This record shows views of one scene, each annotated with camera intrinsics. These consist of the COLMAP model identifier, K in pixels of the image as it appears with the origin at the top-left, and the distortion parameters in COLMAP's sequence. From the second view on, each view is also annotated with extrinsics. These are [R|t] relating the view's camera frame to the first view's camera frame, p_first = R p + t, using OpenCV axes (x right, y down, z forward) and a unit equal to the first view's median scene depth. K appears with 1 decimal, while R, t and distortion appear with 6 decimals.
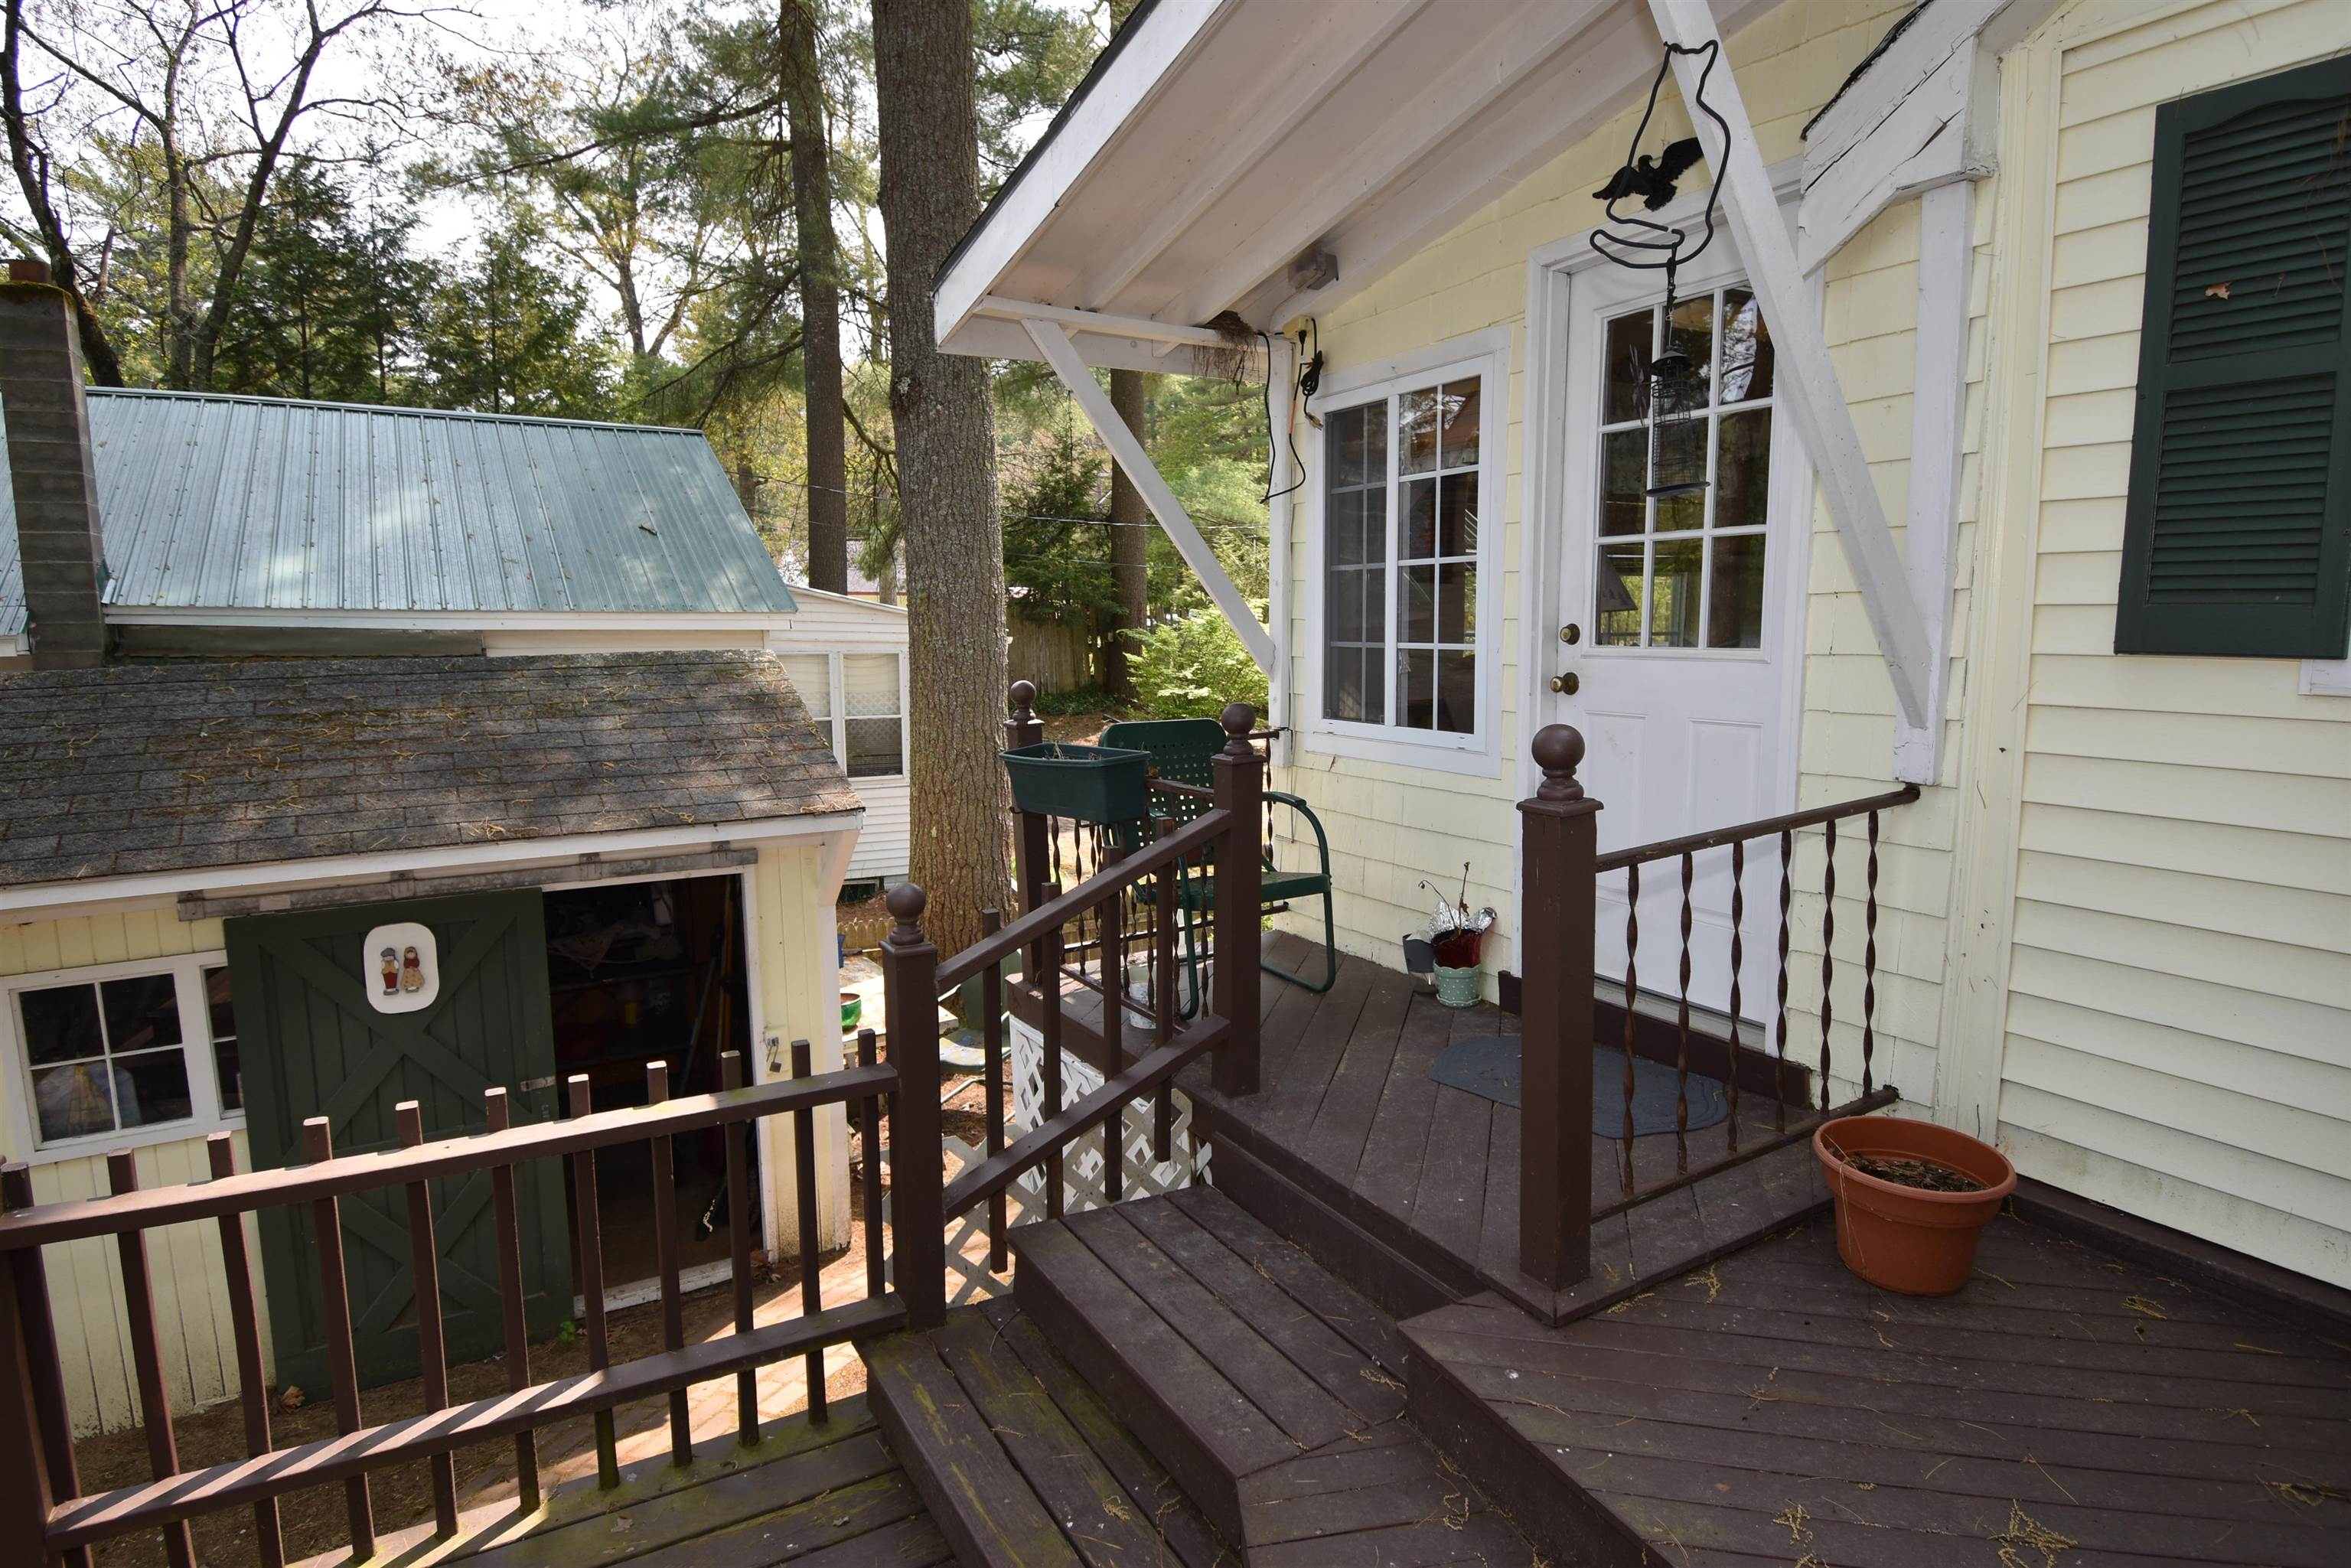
lens RADIAL K [[1261.7, 0, 1177.7], [0, 1261.7, 793.8], [0, 0, 1]] dist [0.019138, -0.029258]
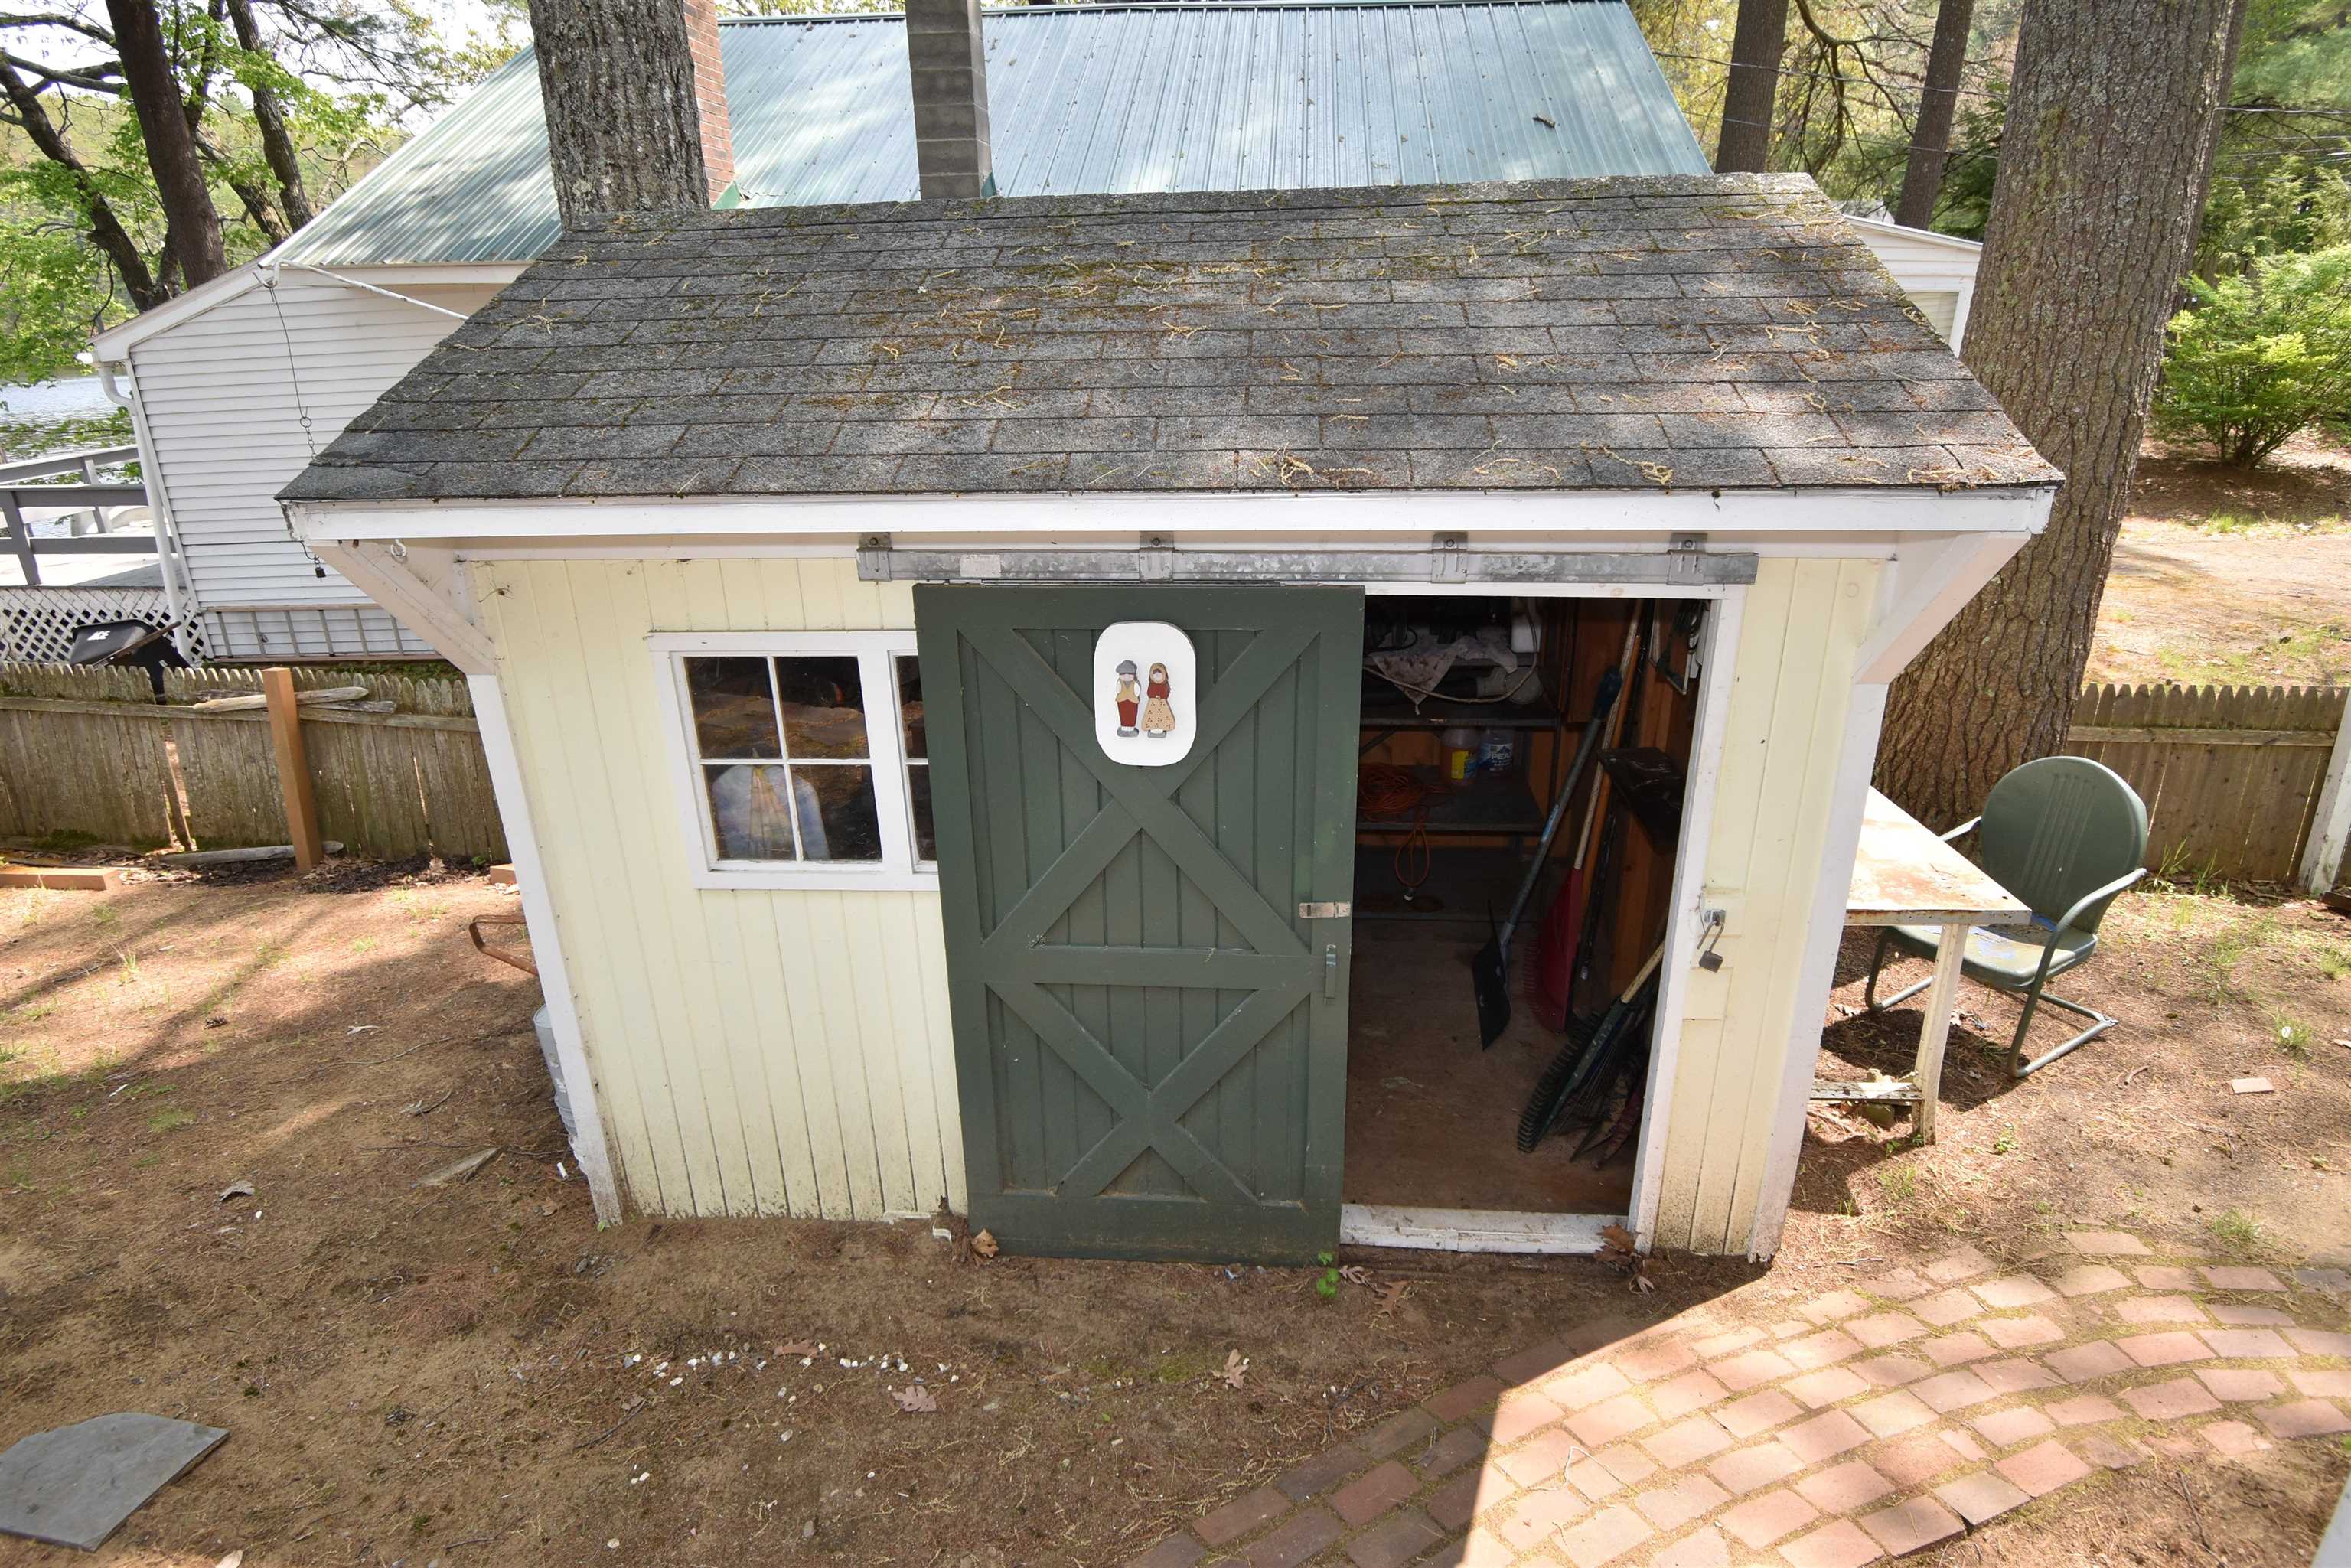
lens RADIAL K [[1261.7, 0, 1177.7], [0, 1261.7, 793.8], [0, 0, 1]] dist [0.019138, -0.029258]
pose [[0.810888, 0.204021, -0.548486, -0.250346], [-0.072199, 0.964977, 0.252204, 0.028146], [0.580731, -0.164909, 0.797218, 0.502814]]
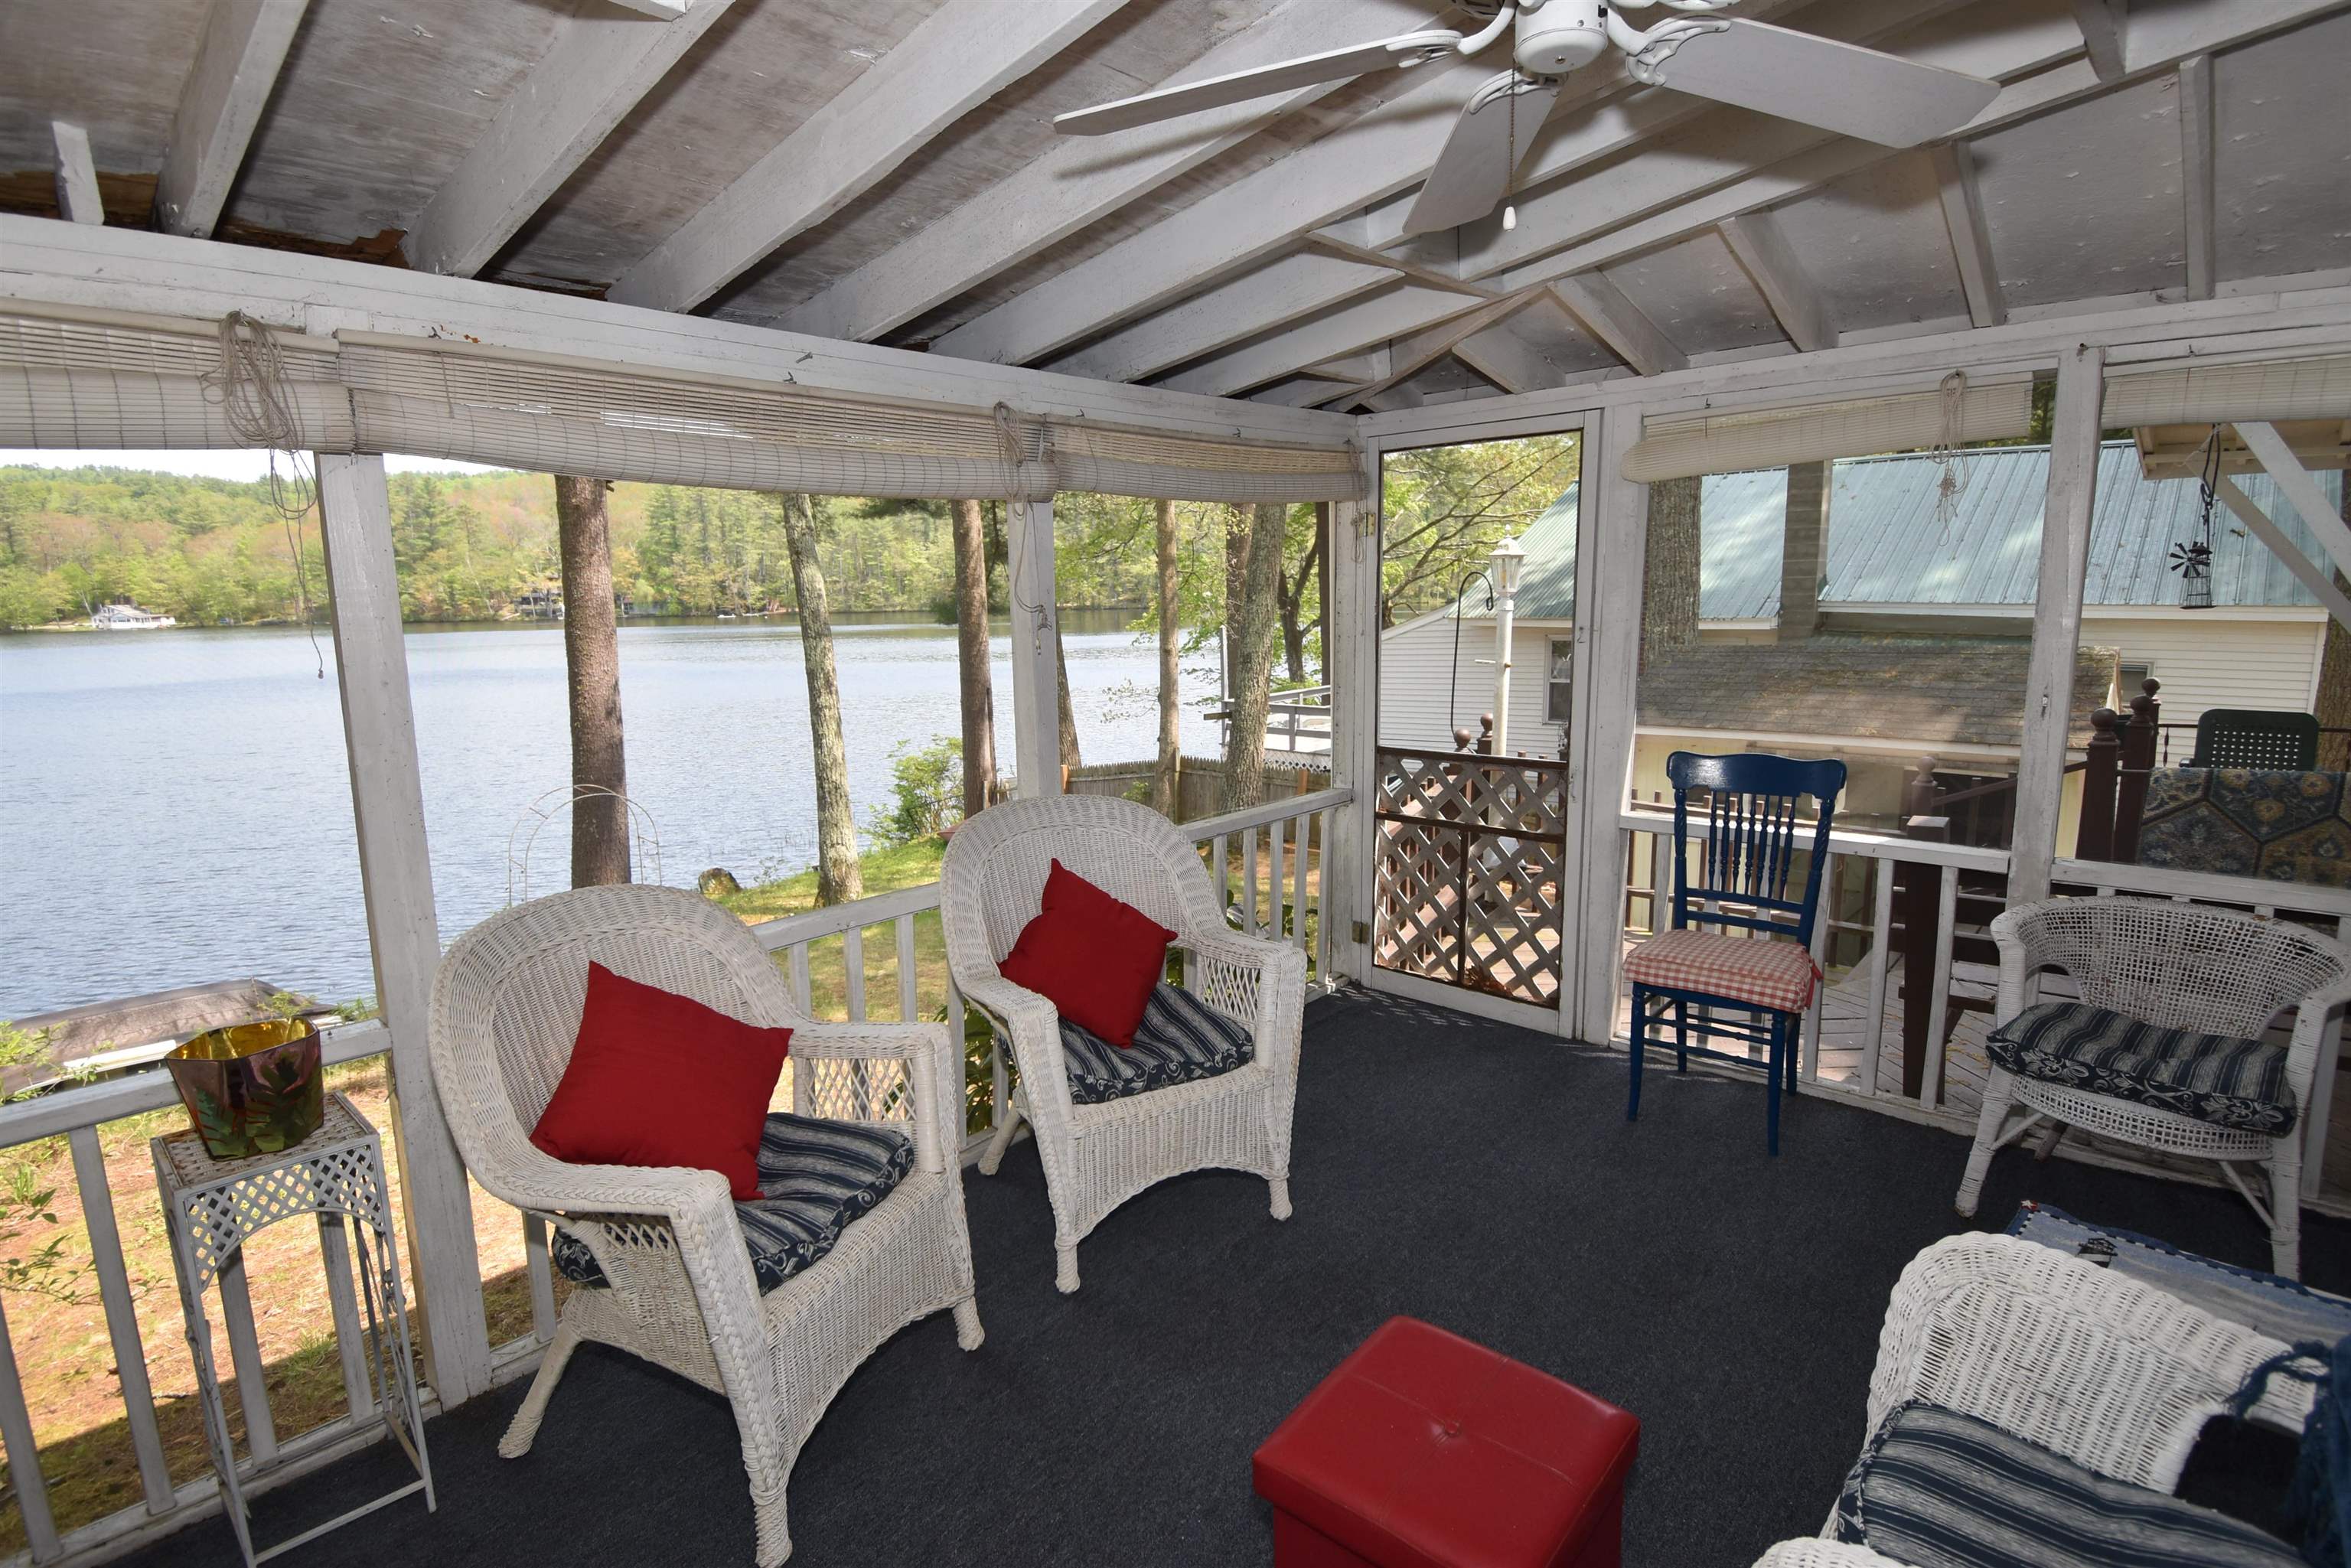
lens RADIAL K [[1160.5, 0, 1219.5], [0, 1160.5, 787.5], [0, 0, 1]] dist [0.001050, -0.023578]
pose [[0.320686, 0.158062, -0.933904, 0.812914], [-0.123682, 0.984524, 0.124159, 0.011773], [0.939076, 0.075692, 0.335272, -0.566858]]
